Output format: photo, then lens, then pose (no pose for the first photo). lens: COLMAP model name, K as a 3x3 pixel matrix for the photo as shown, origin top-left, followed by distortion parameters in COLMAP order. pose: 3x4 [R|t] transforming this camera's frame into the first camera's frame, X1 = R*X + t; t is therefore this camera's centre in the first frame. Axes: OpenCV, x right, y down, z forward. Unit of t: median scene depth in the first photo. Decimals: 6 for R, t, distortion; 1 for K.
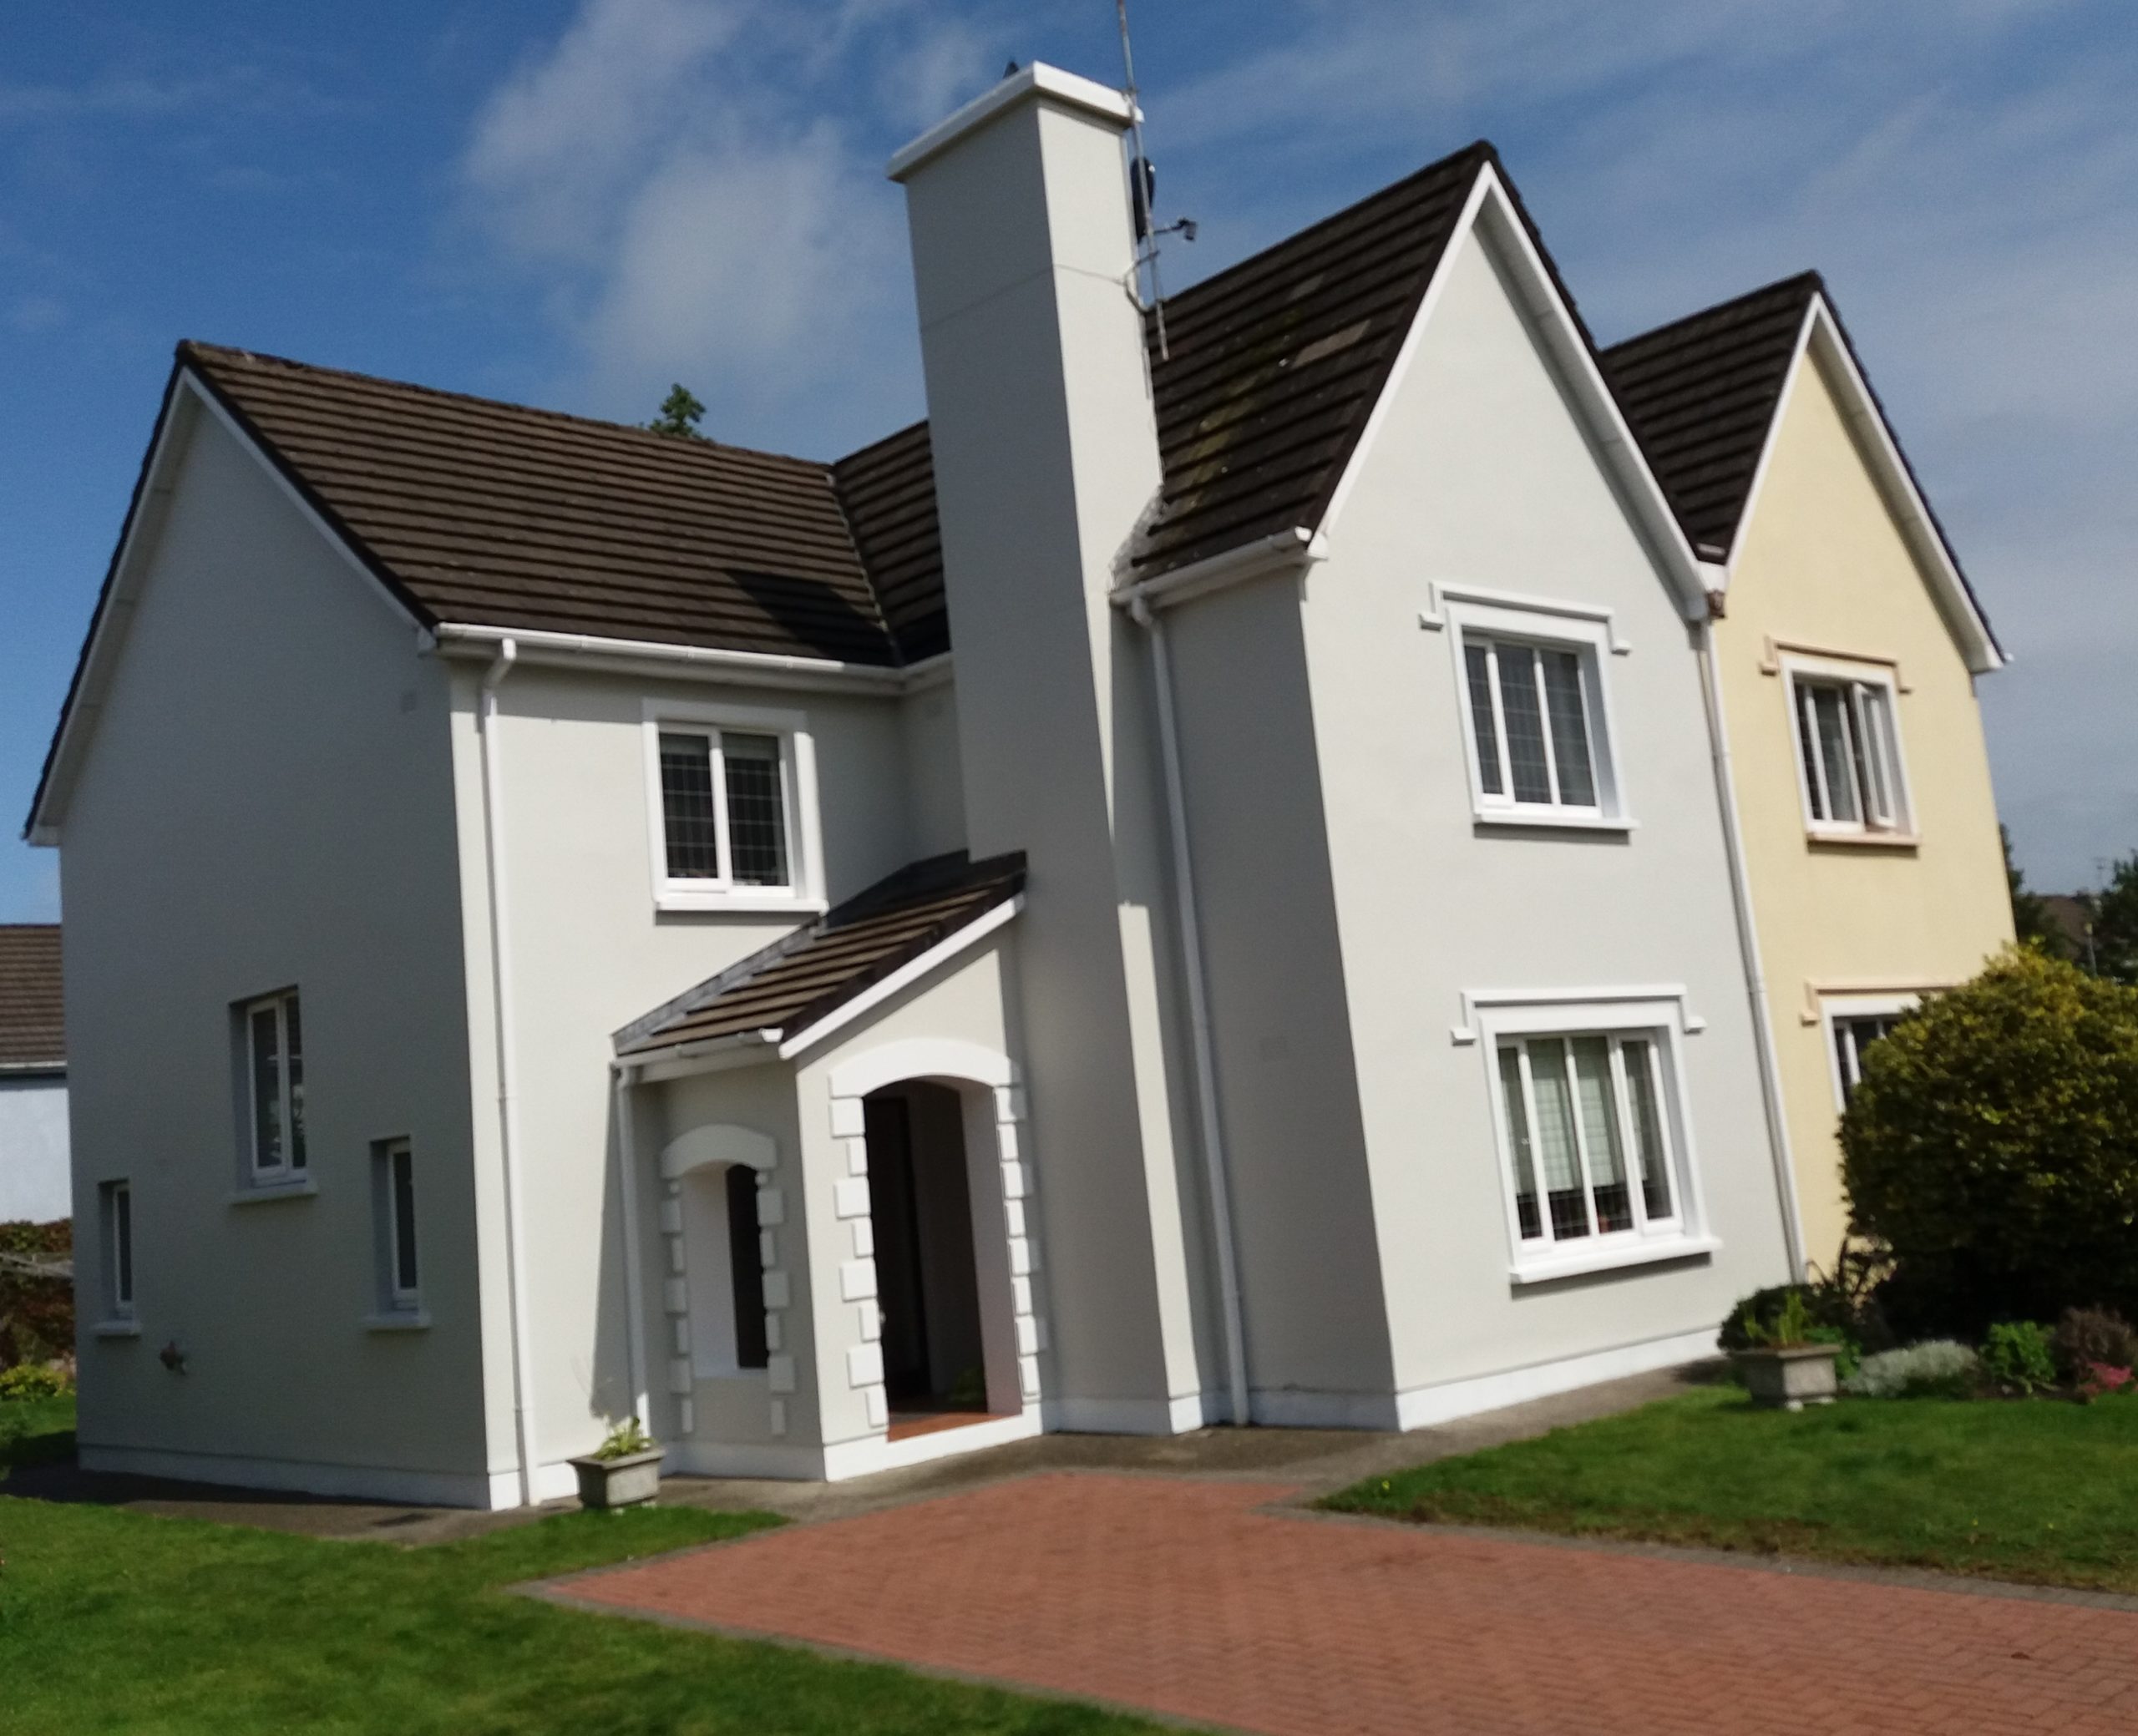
lens RADIAL K [[2204.1, 0, 1034.6], [0, 2204.1, 820.8], [0, 0, 1]] dist [0.095948, 0.000000]
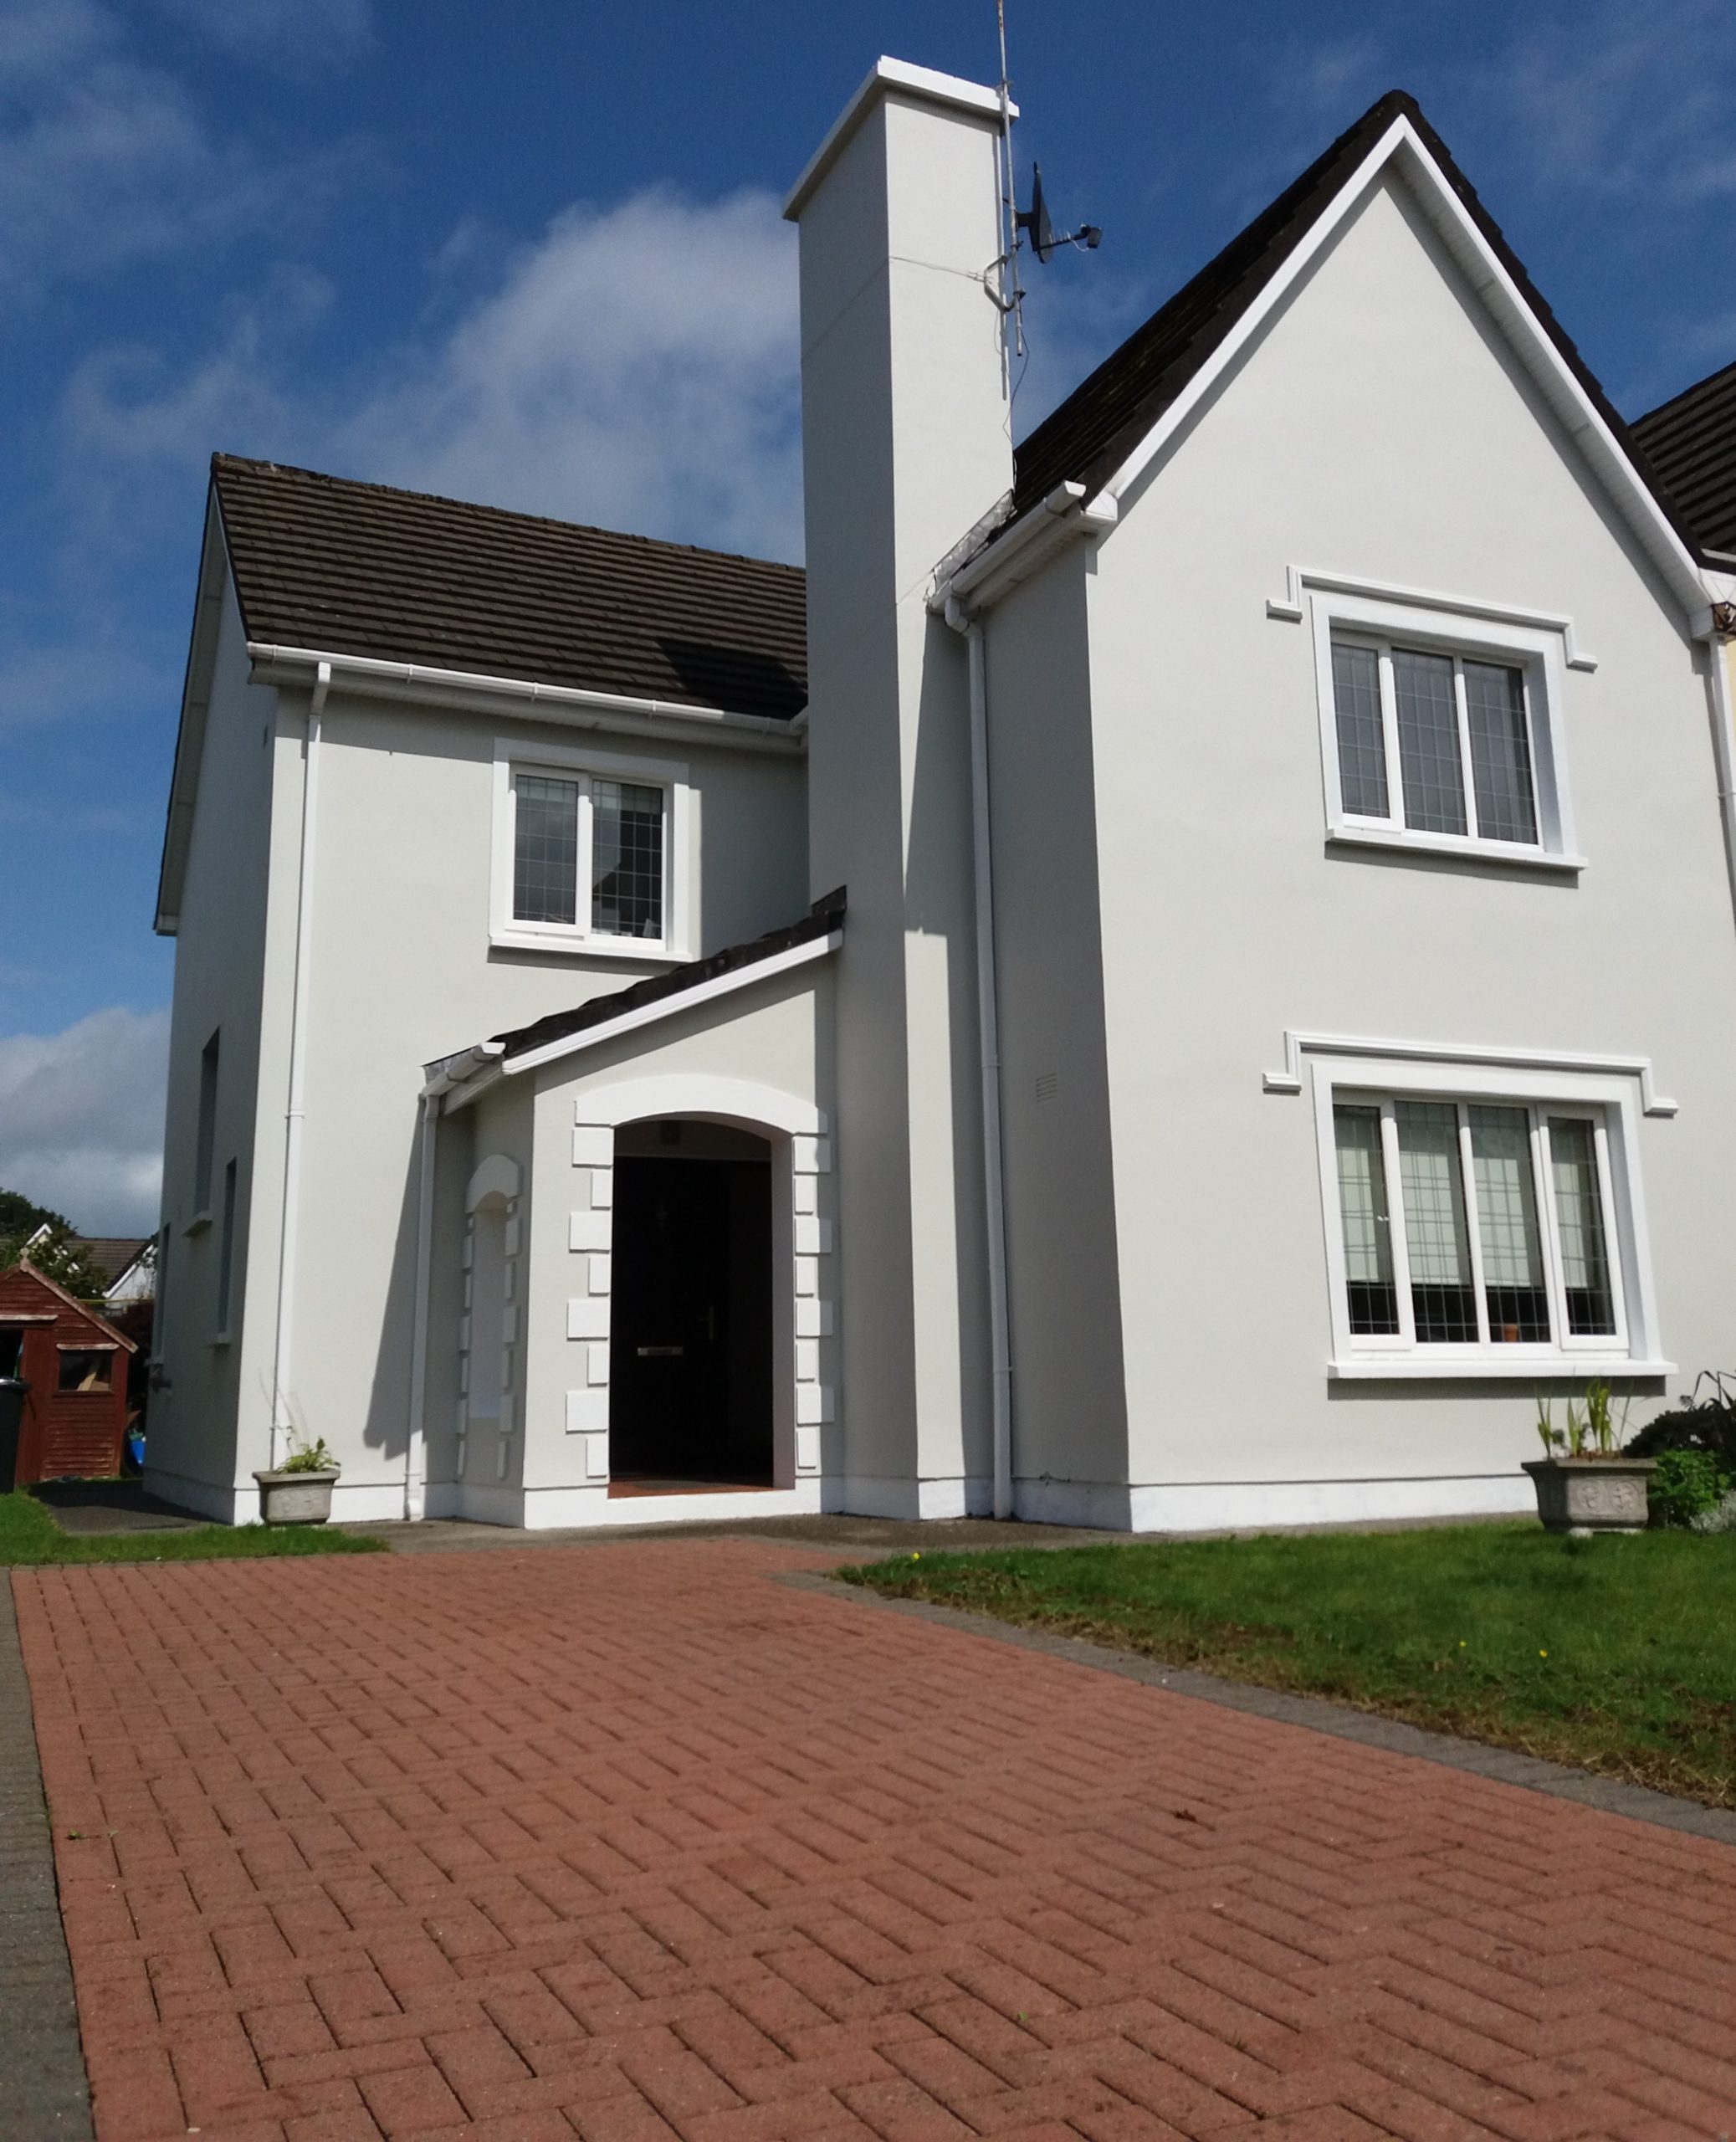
lens RADIAL K [[1901.5, 0, 865.7], [0, 1901.5, 983.9], [0, 0, 1]] dist [0.064121, -0.046784]
pose [[0.949969, 0.010278, -0.312176, 0.250816], [-0.025883, 0.998611, -0.045887, 0.090873], [0.311271, 0.051672, 0.948915, 0.243107]]
